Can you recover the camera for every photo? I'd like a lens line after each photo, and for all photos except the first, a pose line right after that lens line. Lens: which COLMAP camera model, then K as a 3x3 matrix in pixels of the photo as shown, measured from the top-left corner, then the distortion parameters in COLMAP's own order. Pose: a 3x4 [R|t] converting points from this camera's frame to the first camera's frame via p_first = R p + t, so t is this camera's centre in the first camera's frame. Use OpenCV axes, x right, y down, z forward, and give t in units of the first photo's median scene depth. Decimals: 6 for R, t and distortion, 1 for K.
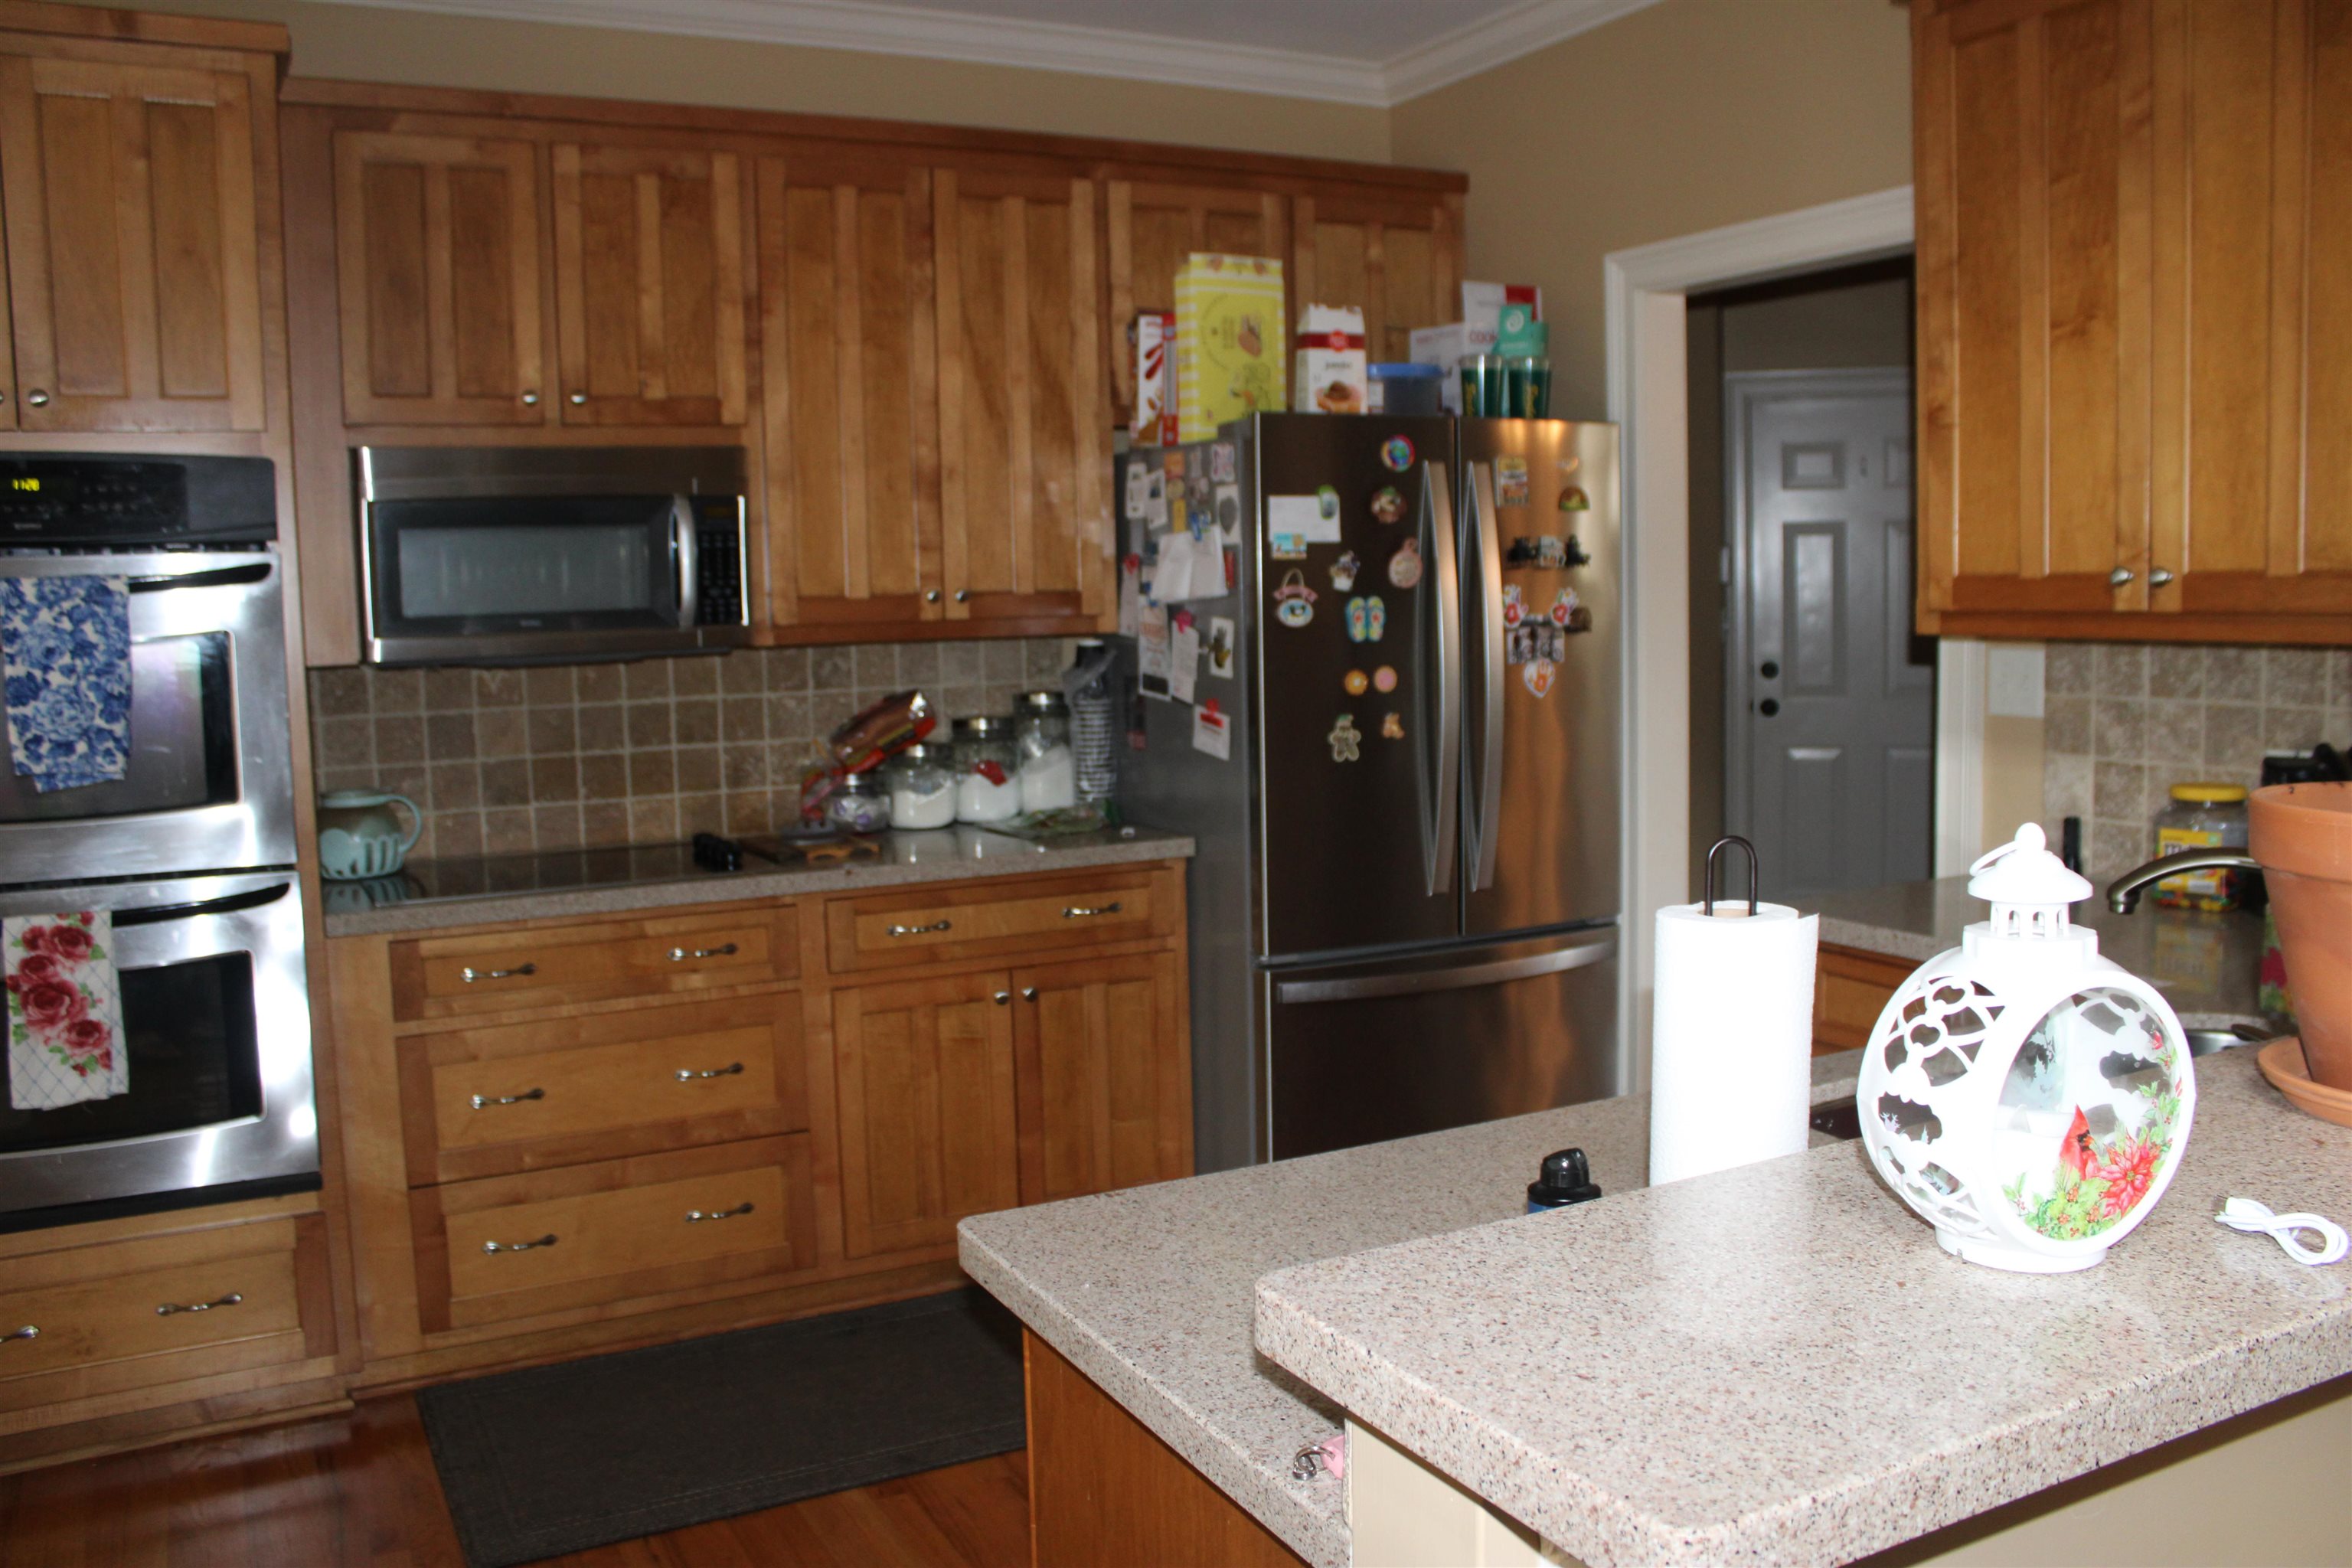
lens RADIAL K [[1974.9, 0, 1173.1], [0, 1974.9, 775.9], [0, 0, 1]] dist [-0.162078, 0.141509]
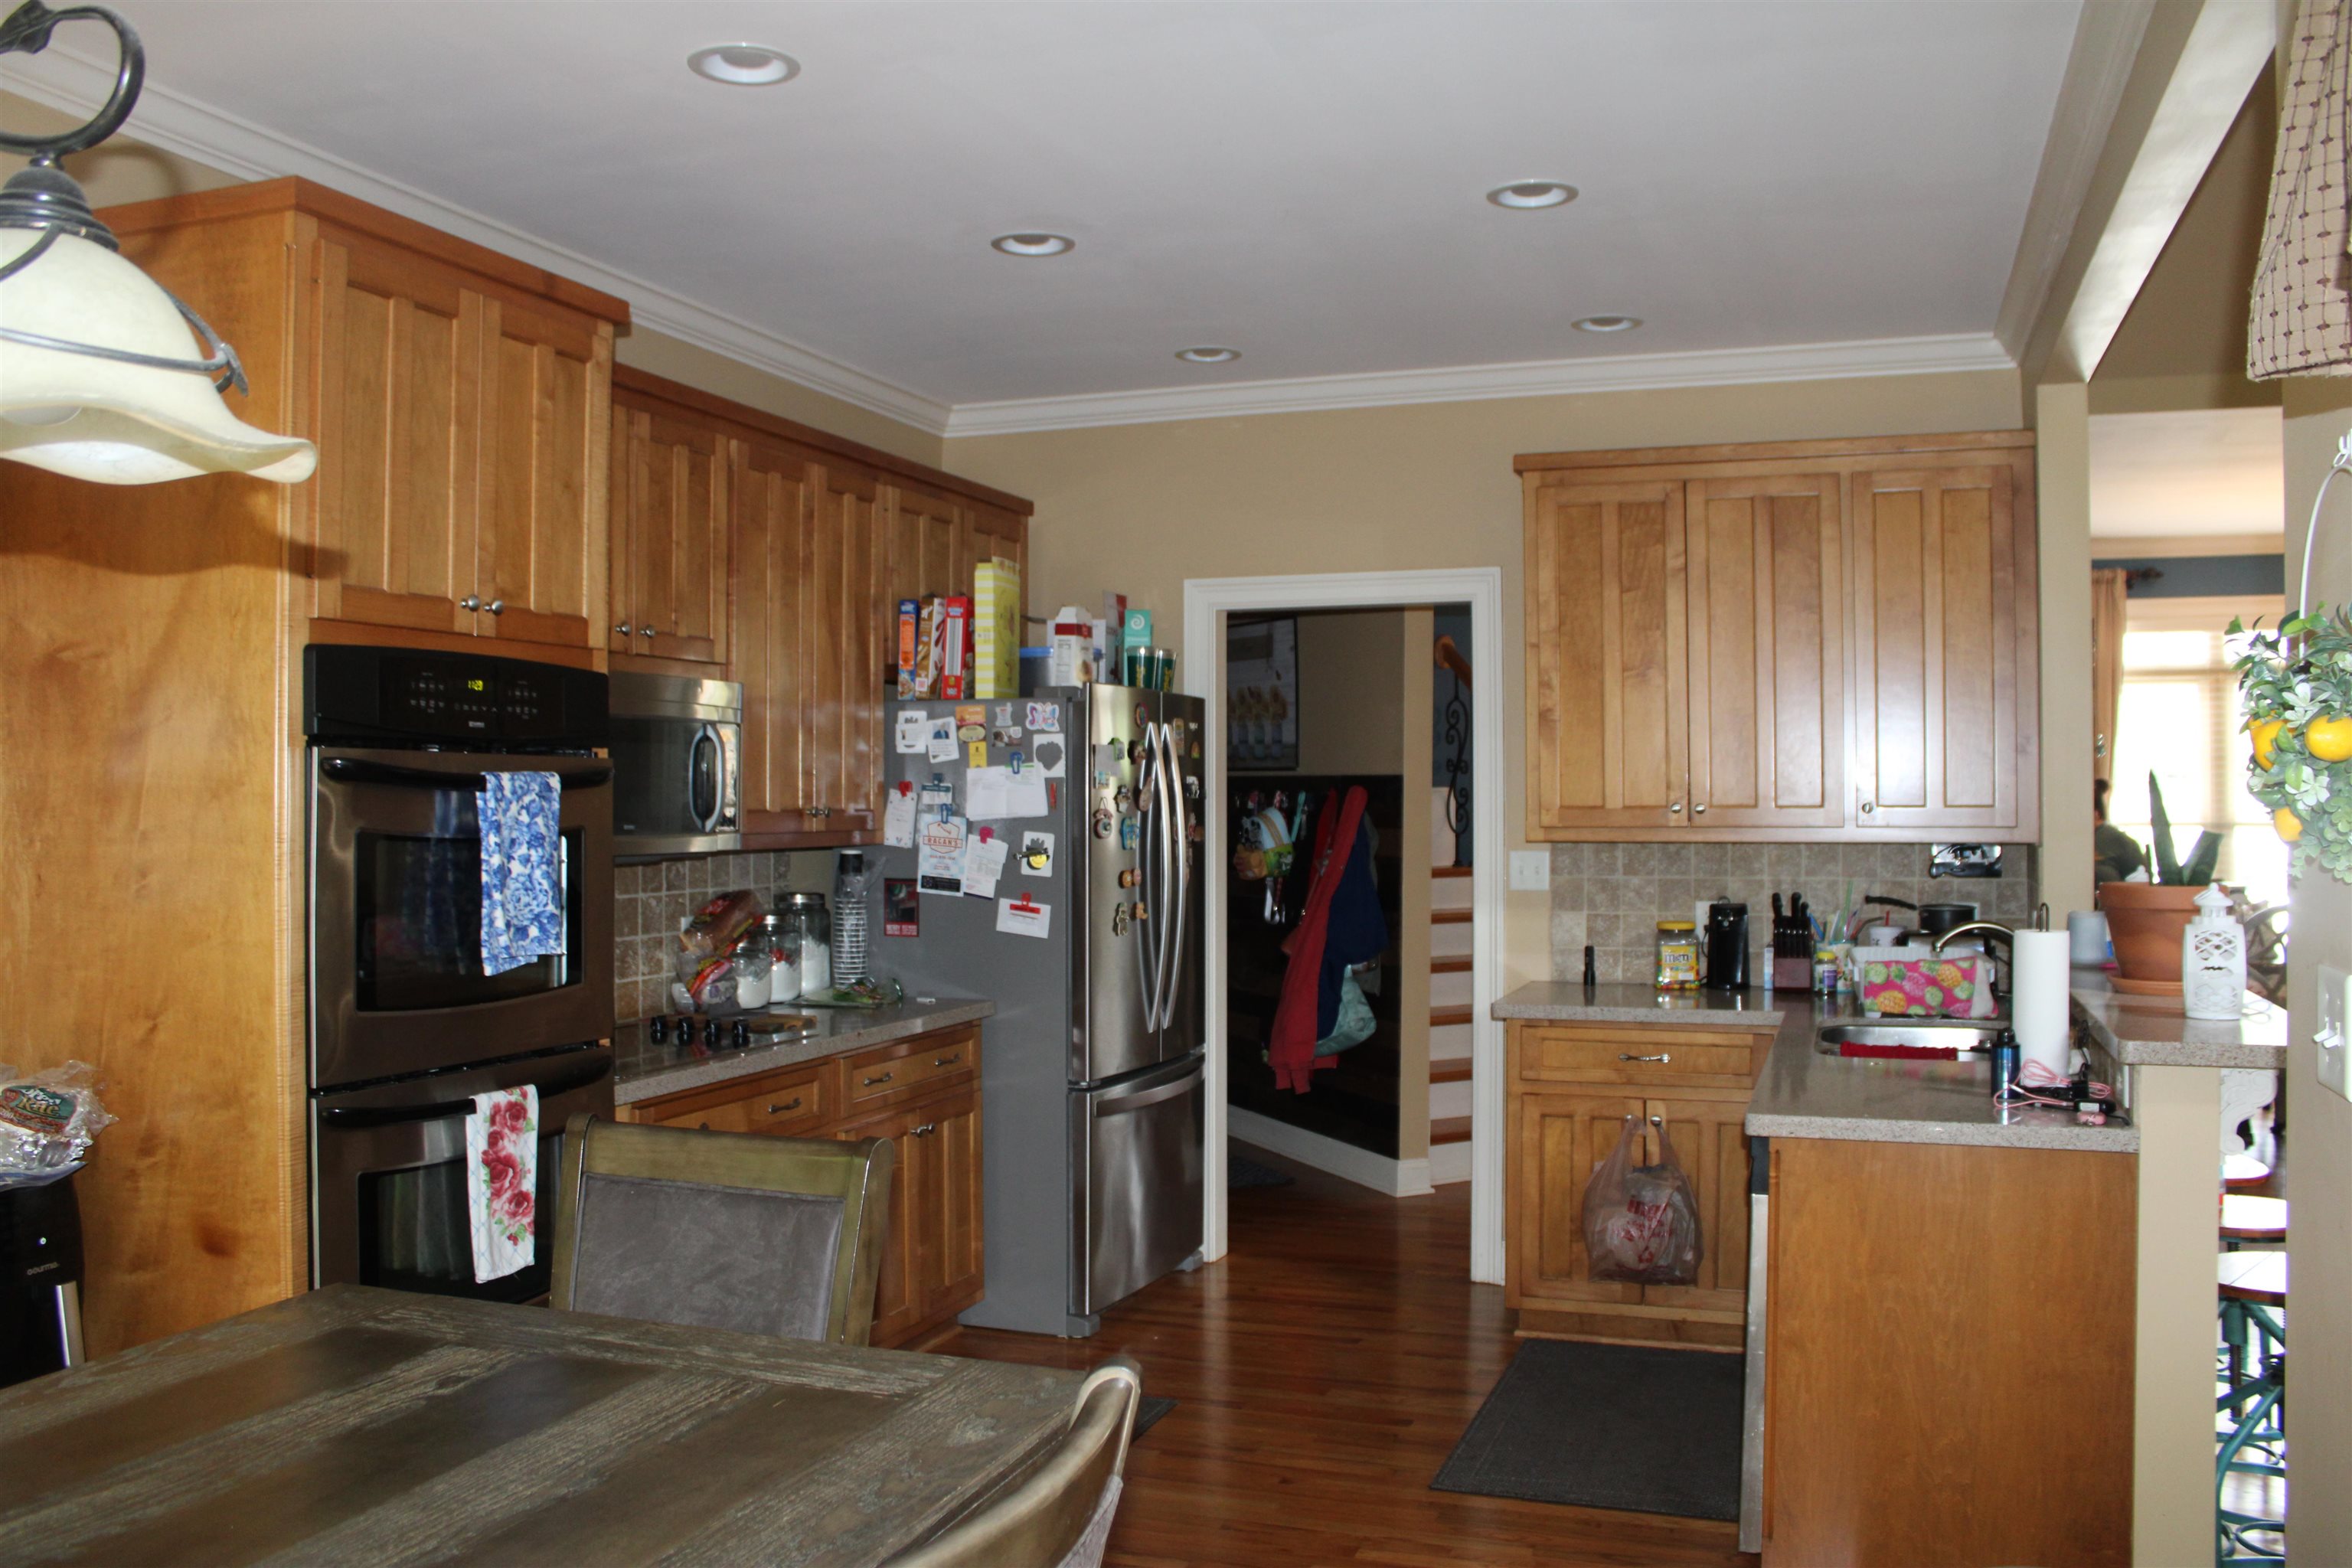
lens RADIAL K [[1974.9, 0, 1185.5], [0, 1974.9, 787.9], [0, 0, 1]] dist [-0.162078, 0.141509]
pose [[0.730709, 0.024629, 0.682245, -1.026360], [0.052668, 0.994337, -0.092305, 0.024148], [-0.680655, 0.103381, 0.725273, -0.053631]]
